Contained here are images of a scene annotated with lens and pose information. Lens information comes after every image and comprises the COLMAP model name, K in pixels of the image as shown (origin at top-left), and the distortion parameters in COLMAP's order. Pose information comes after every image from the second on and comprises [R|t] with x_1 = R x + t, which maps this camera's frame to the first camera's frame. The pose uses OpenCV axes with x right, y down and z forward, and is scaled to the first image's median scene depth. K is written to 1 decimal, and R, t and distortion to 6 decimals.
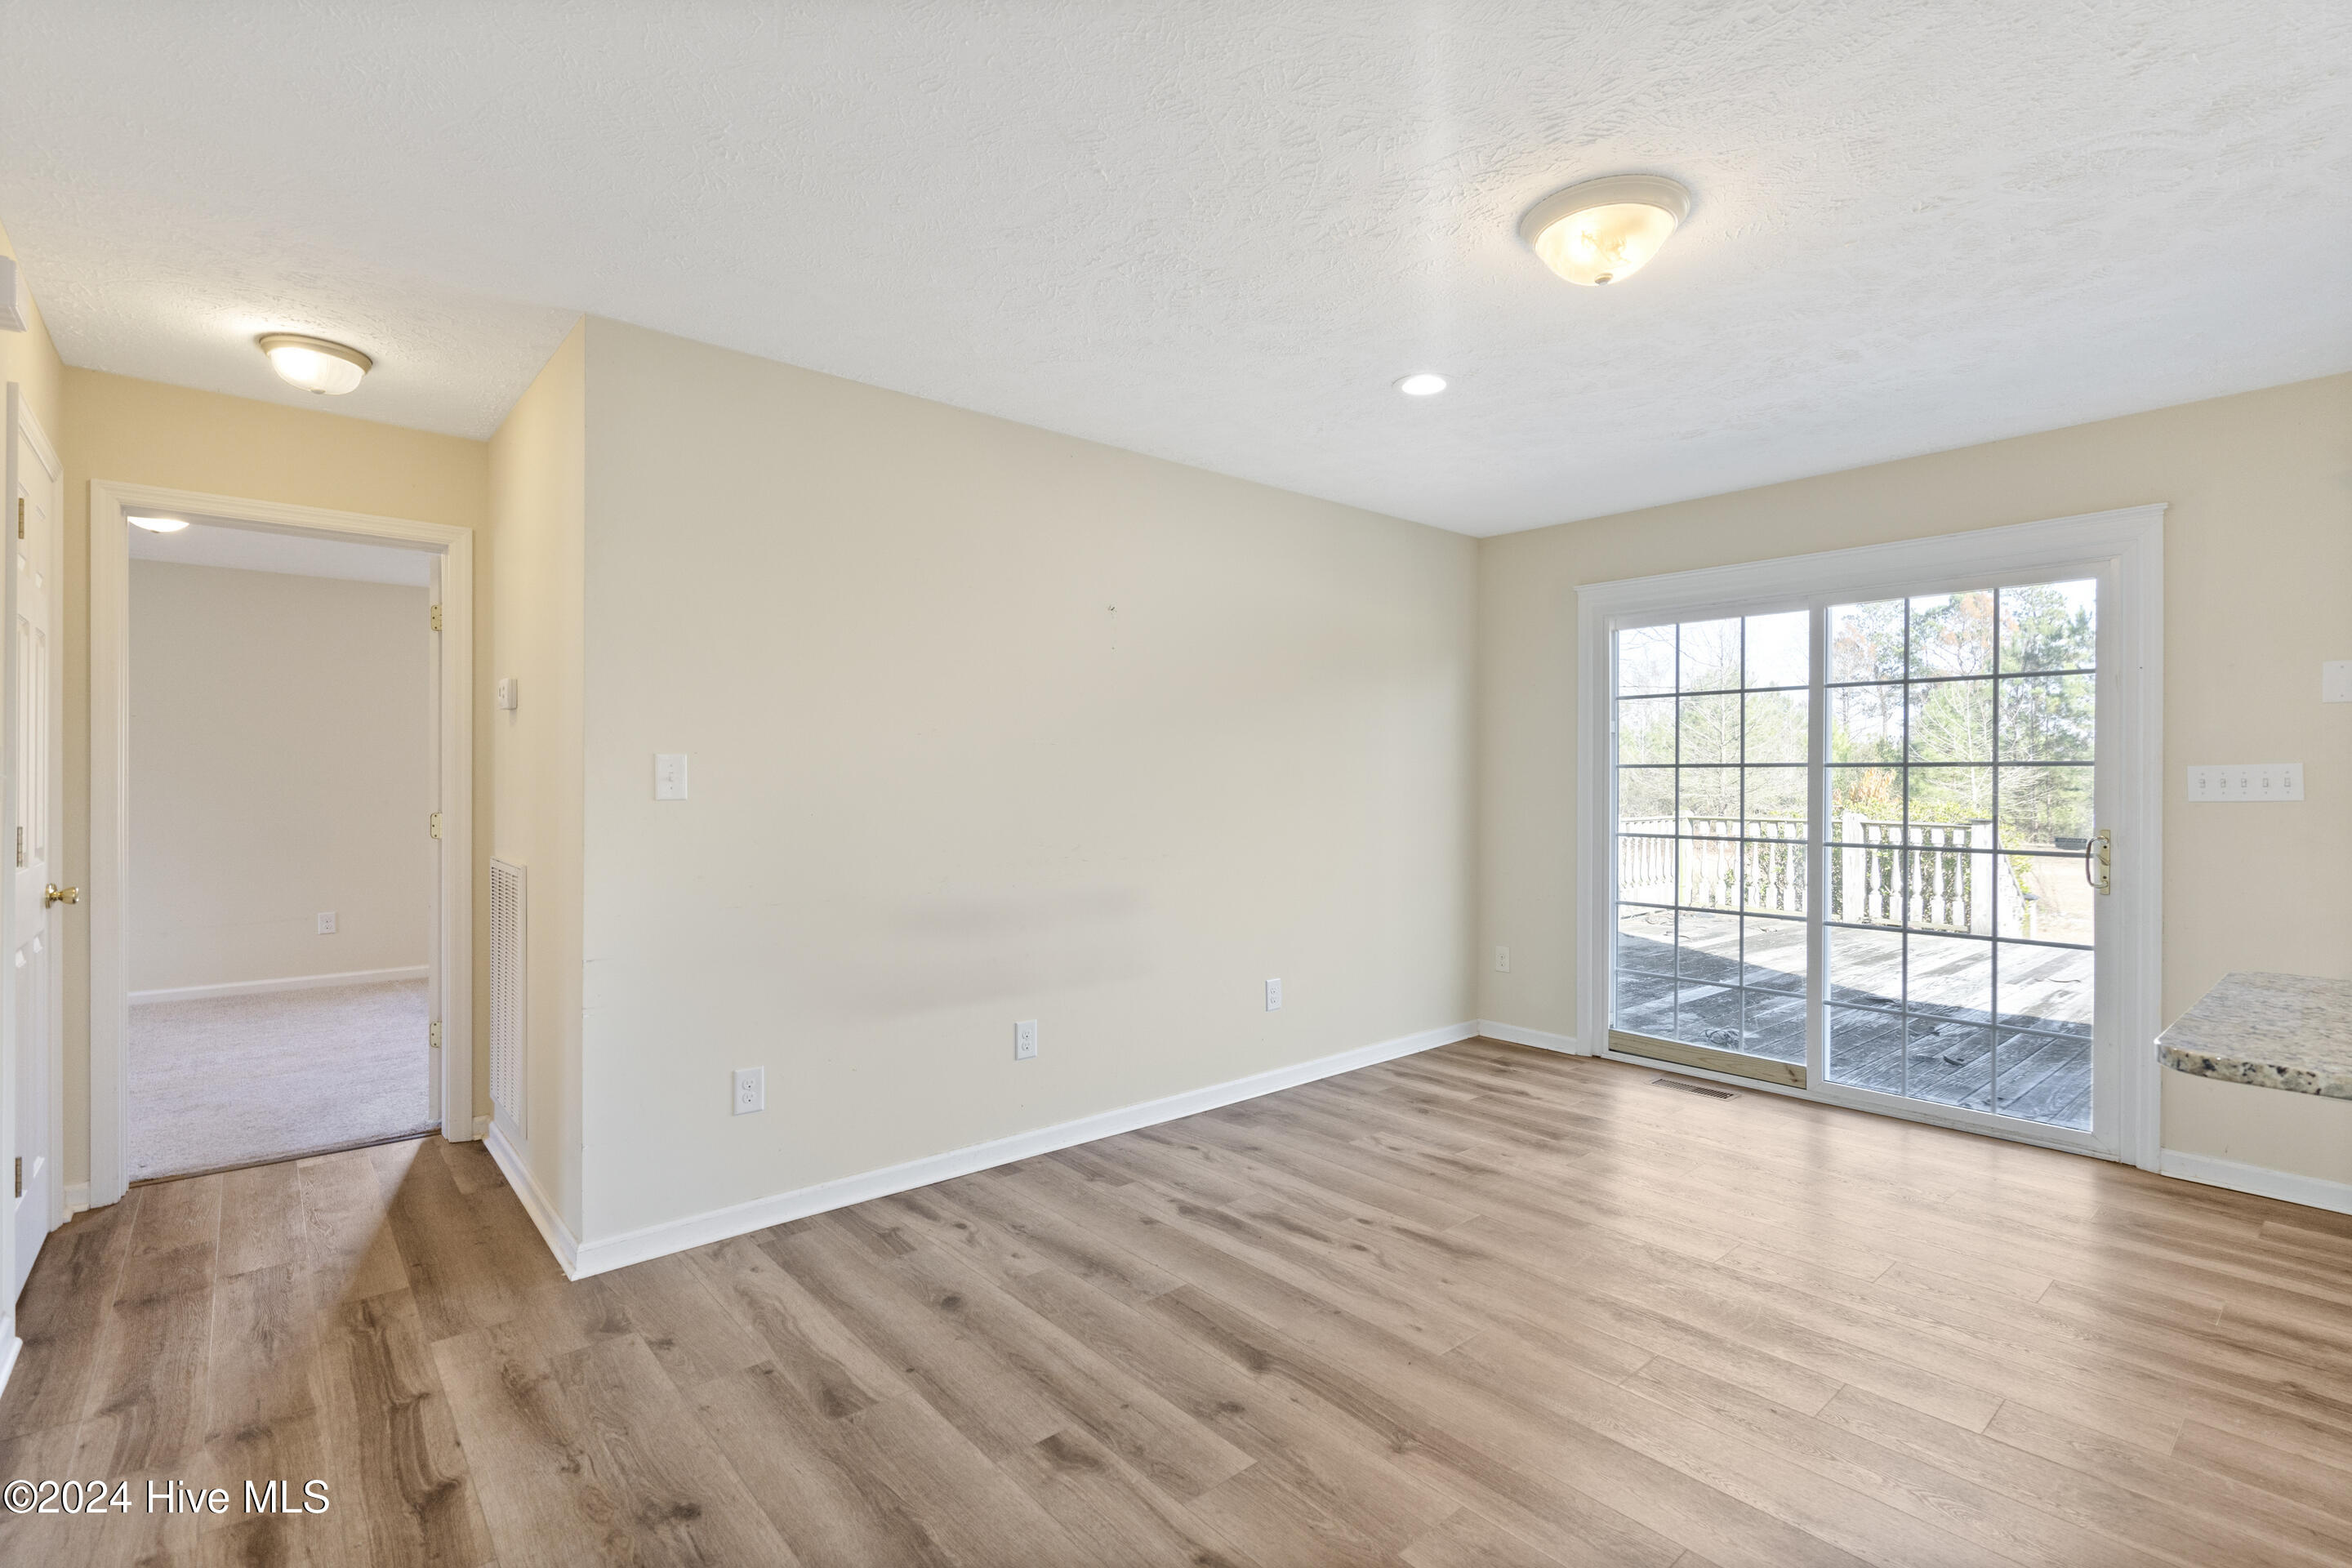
lens RADIAL K [[1074.8, 0, 1182.0], [0, 1074.8, 783.7], [0, 0, 1]] dist [-0.001337, 0.001190]
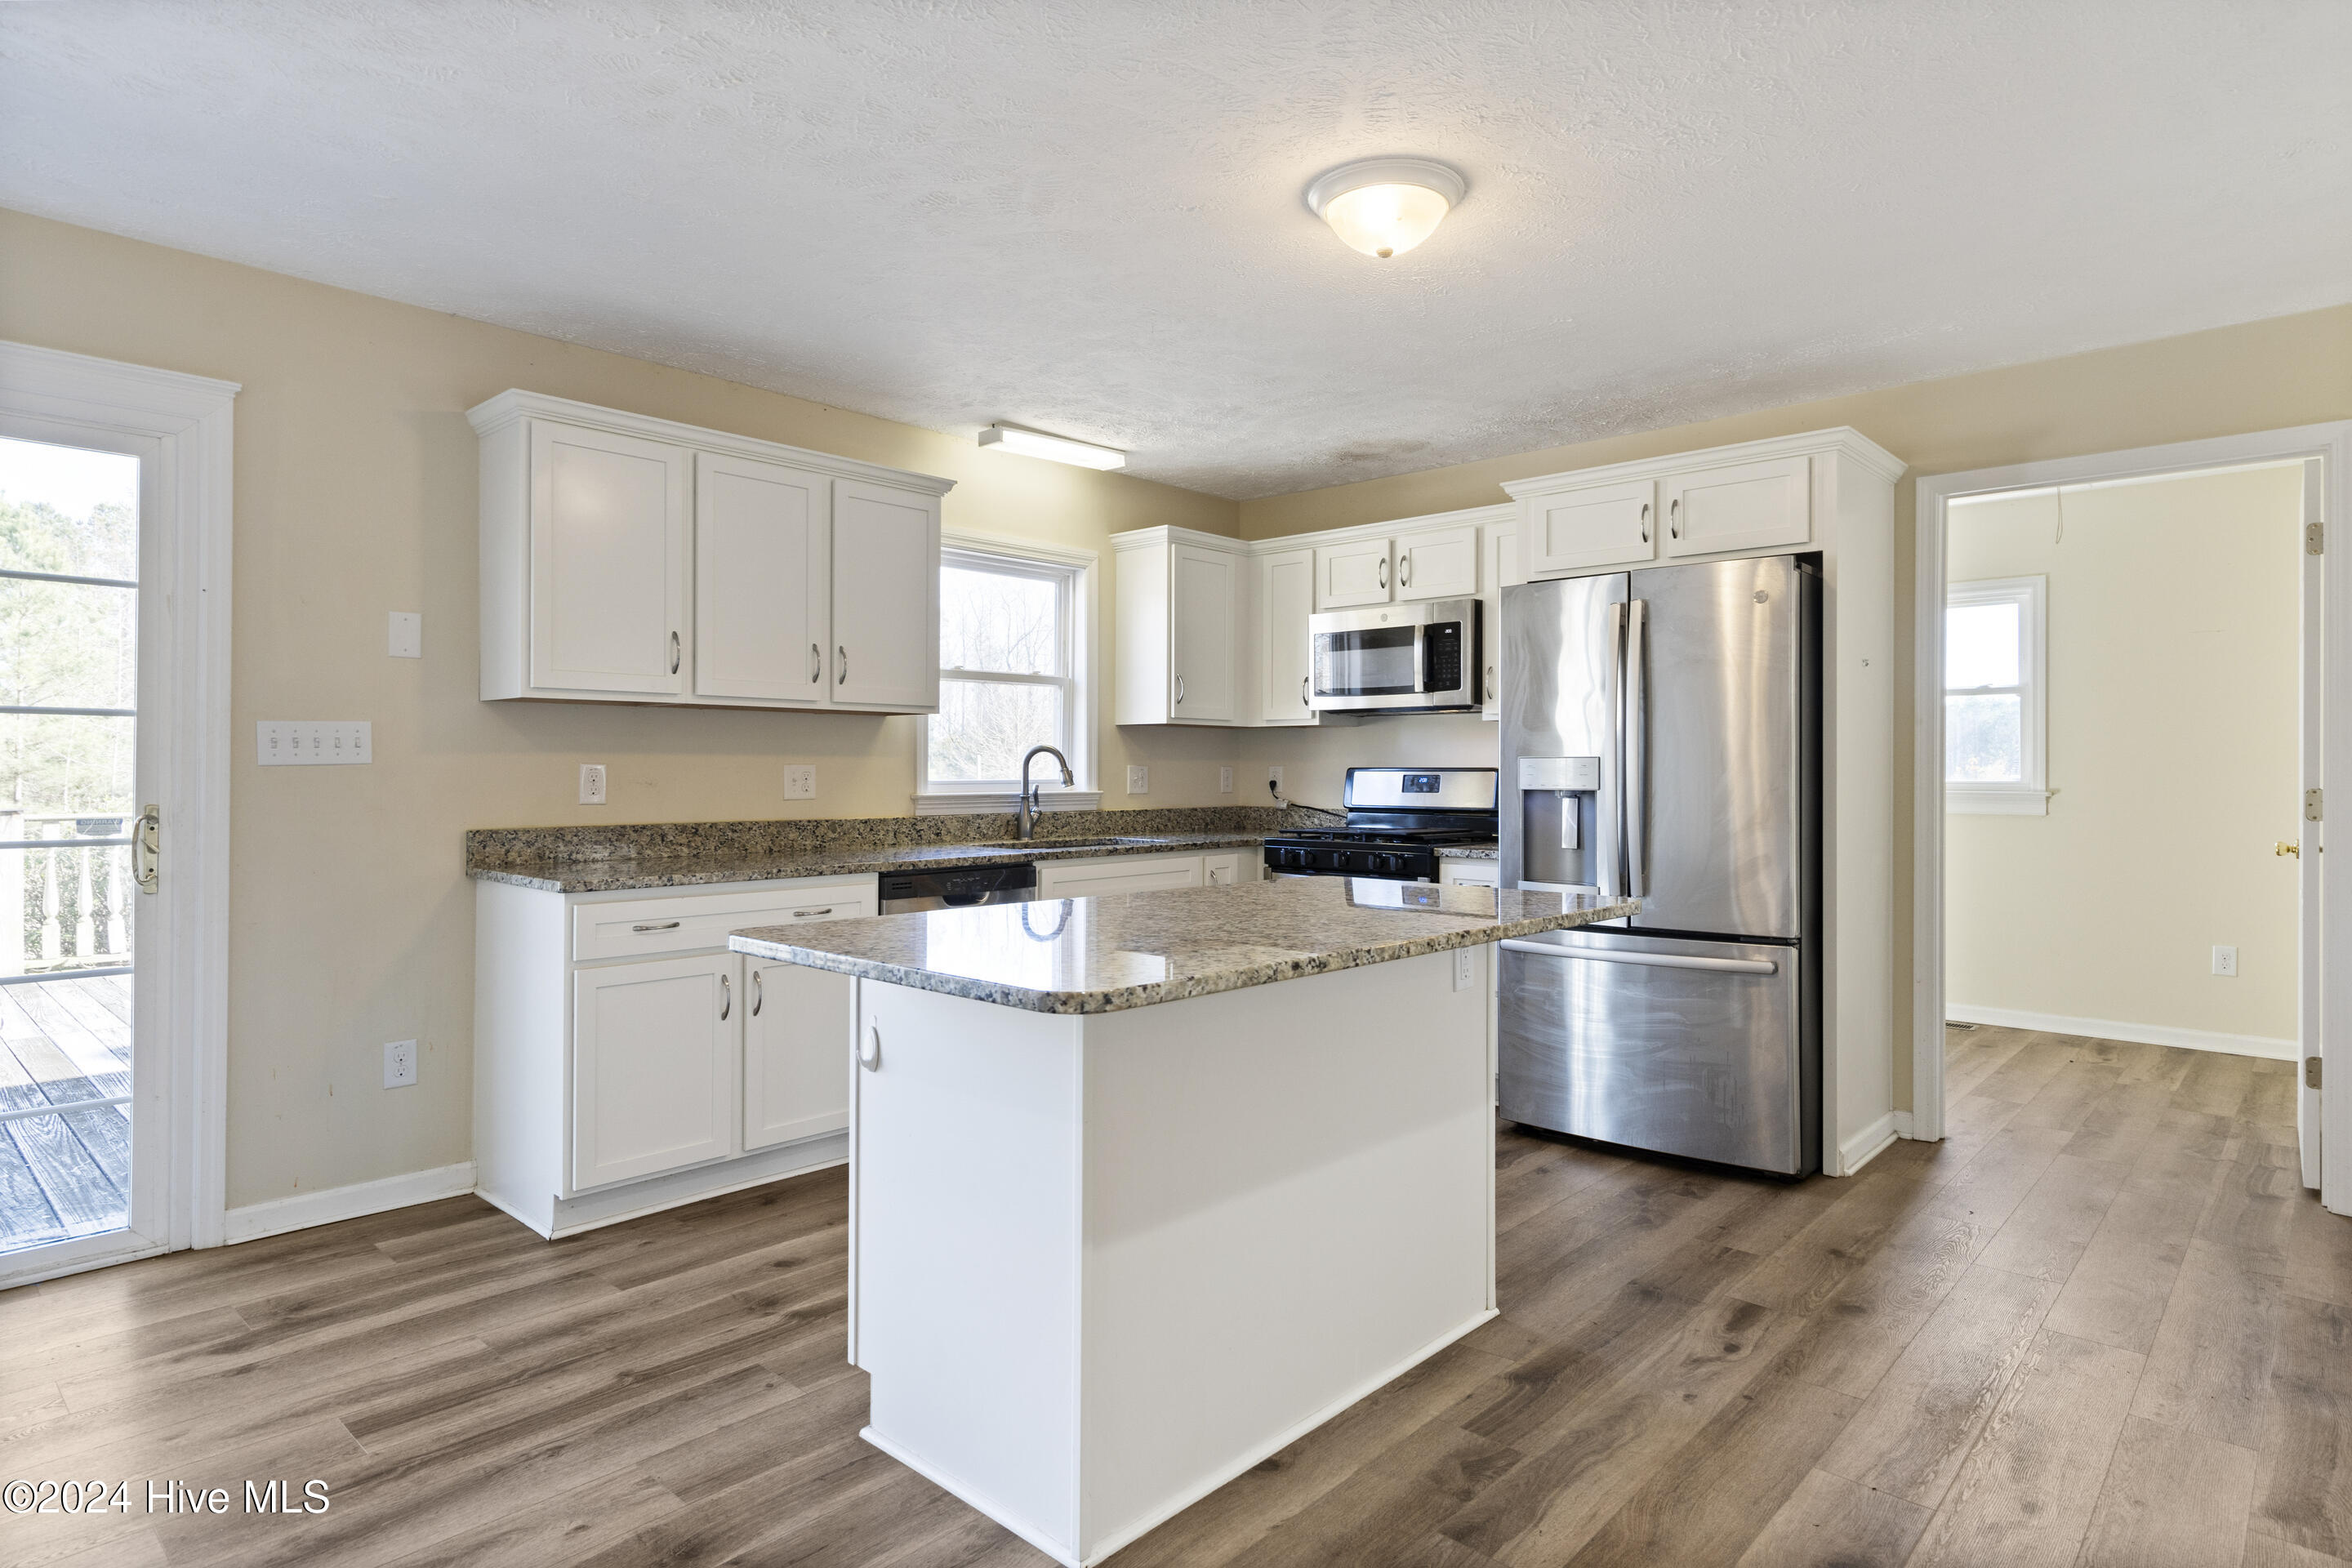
lens RADIAL K [[1276.8, 0, 1177.9], [0, 1276.8, 761.2], [0, 0, 1]] dist [0.008339, 0.002209]
pose [[-0.108878, 0.007108, 0.994030, -0.090765], [-0.001528, 0.999972, -0.007318, 0.019919], [-0.994054, -0.002316, -0.108864, 0.424976]]
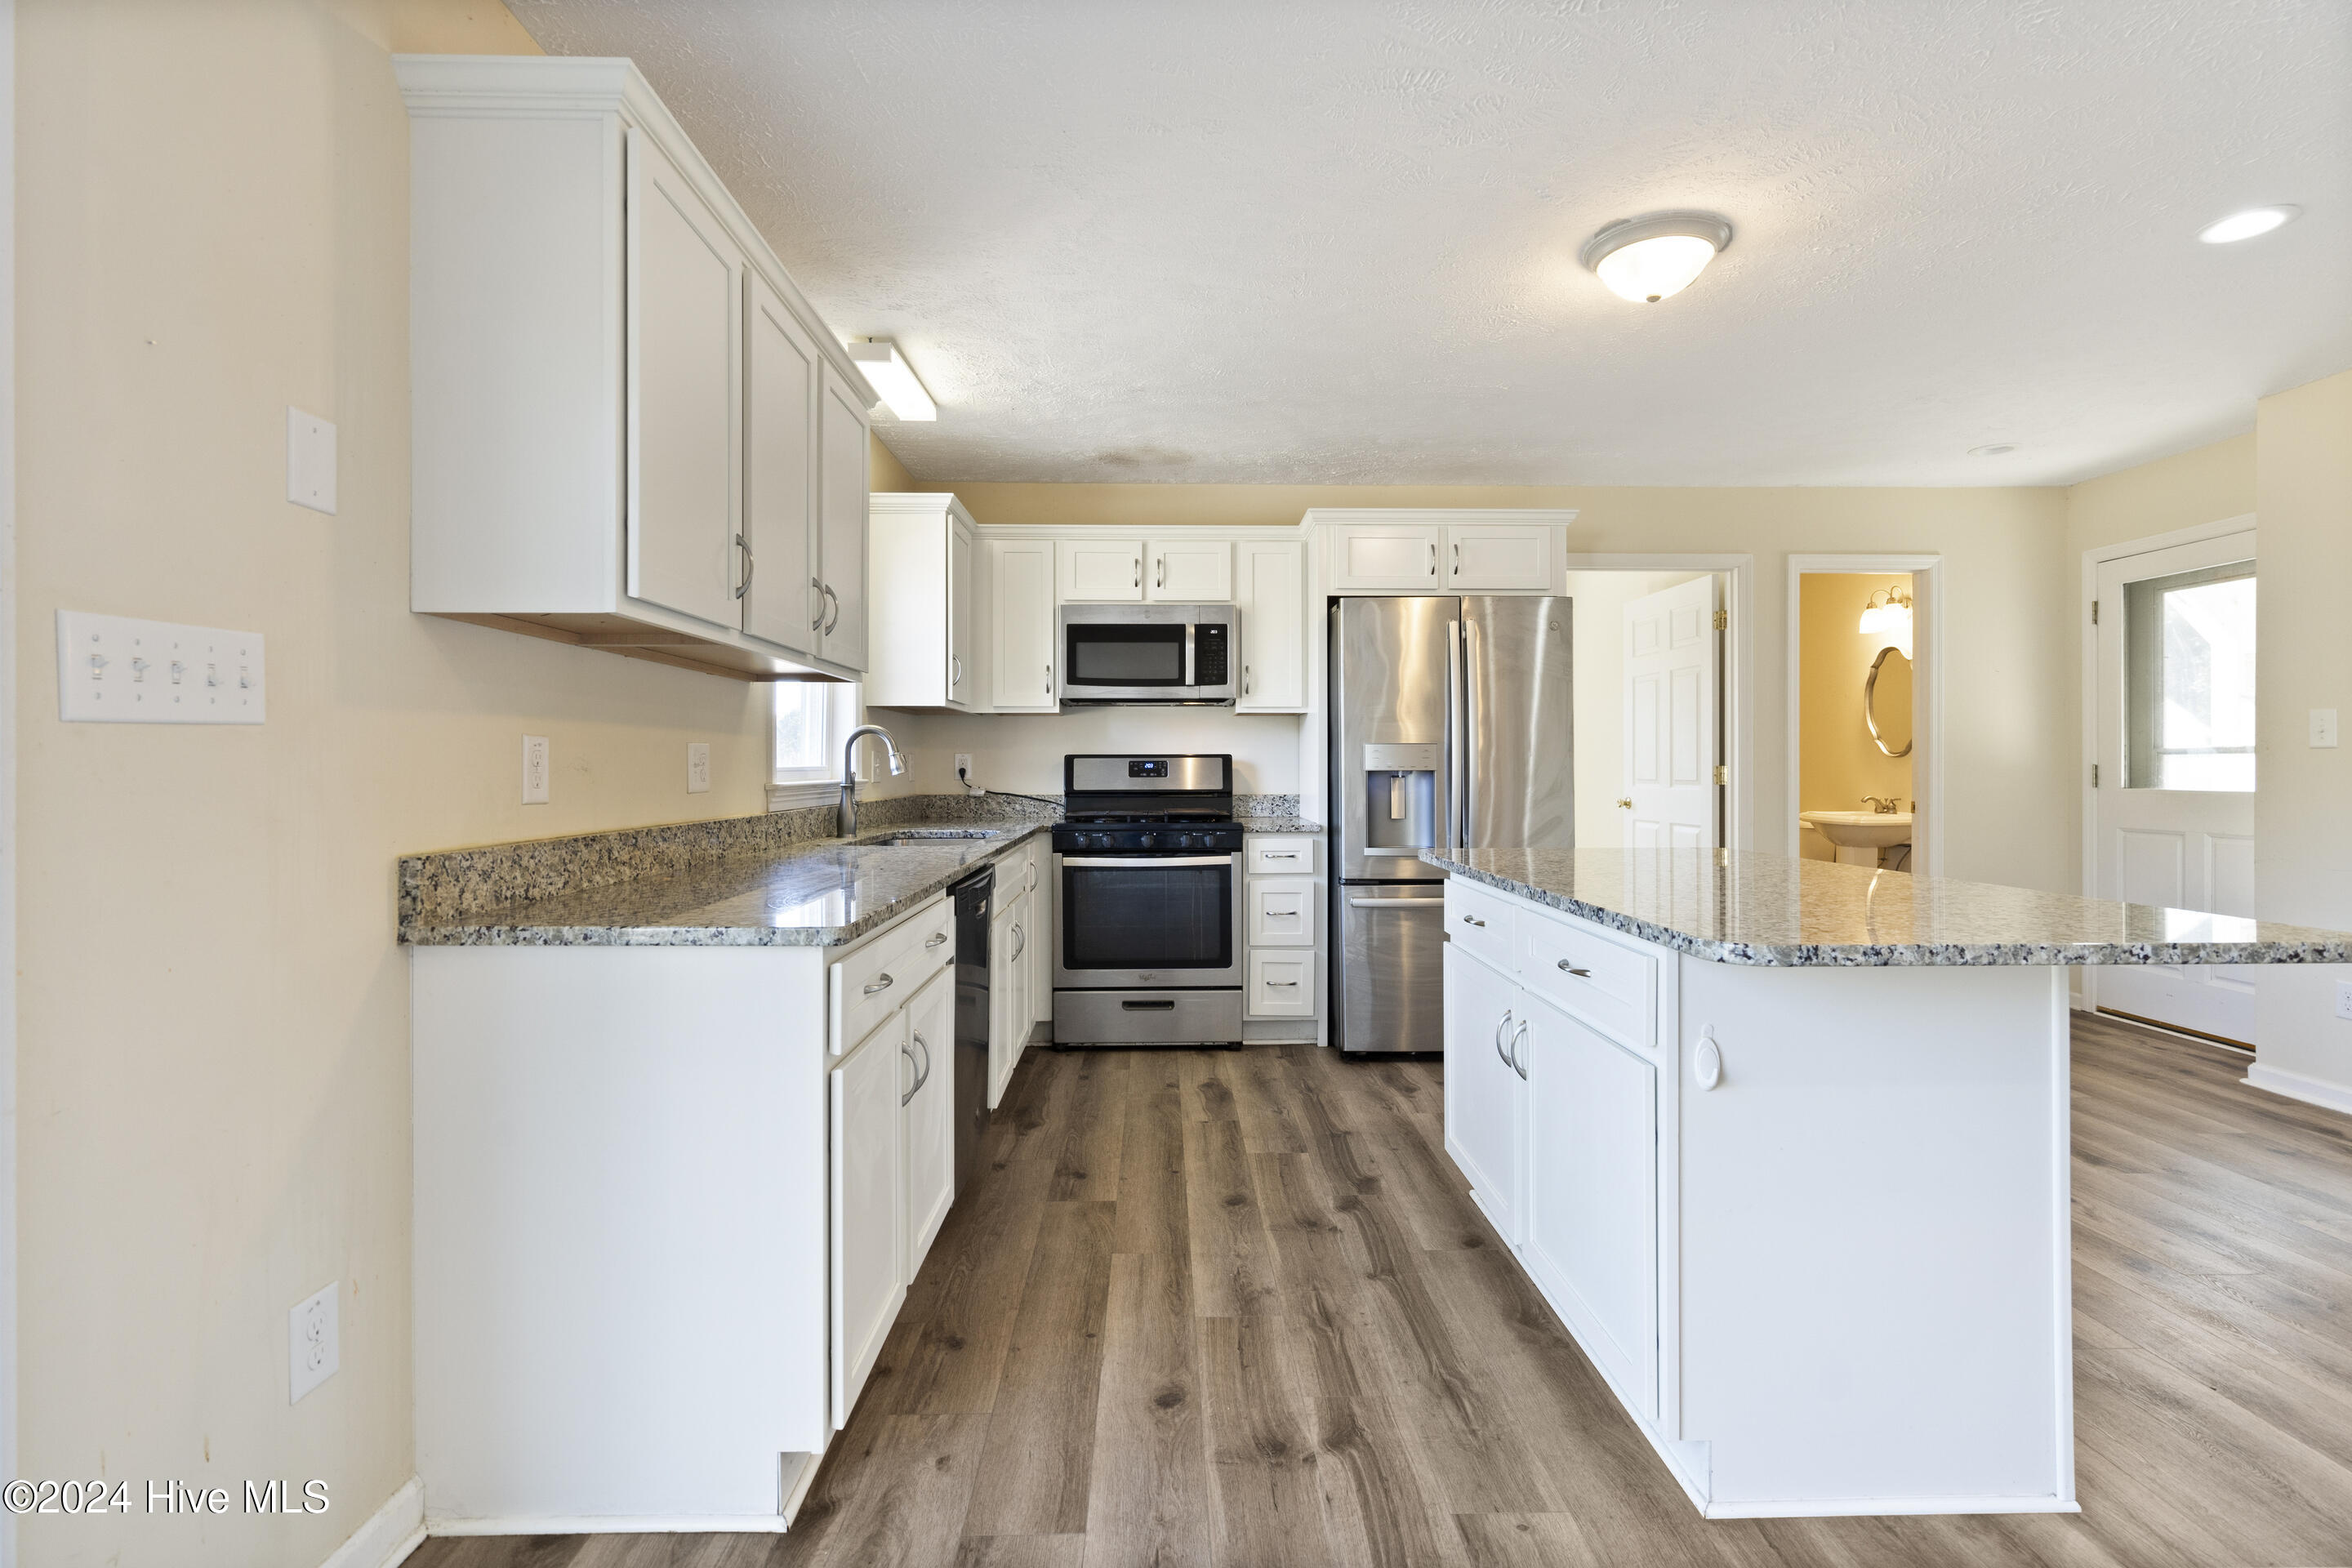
lens RADIAL K [[1074.8, 0, 1172.3], [0, 1074.8, 766.8], [0, 0, 1]] dist [-0.001337, 0.001190]
pose [[-0.766324, 0.002651, 0.642449, 0.476103], [0.003492, 0.999994, 0.000039, 0.032513], [-0.642445, 0.002274, -0.766329, 1.042211]]
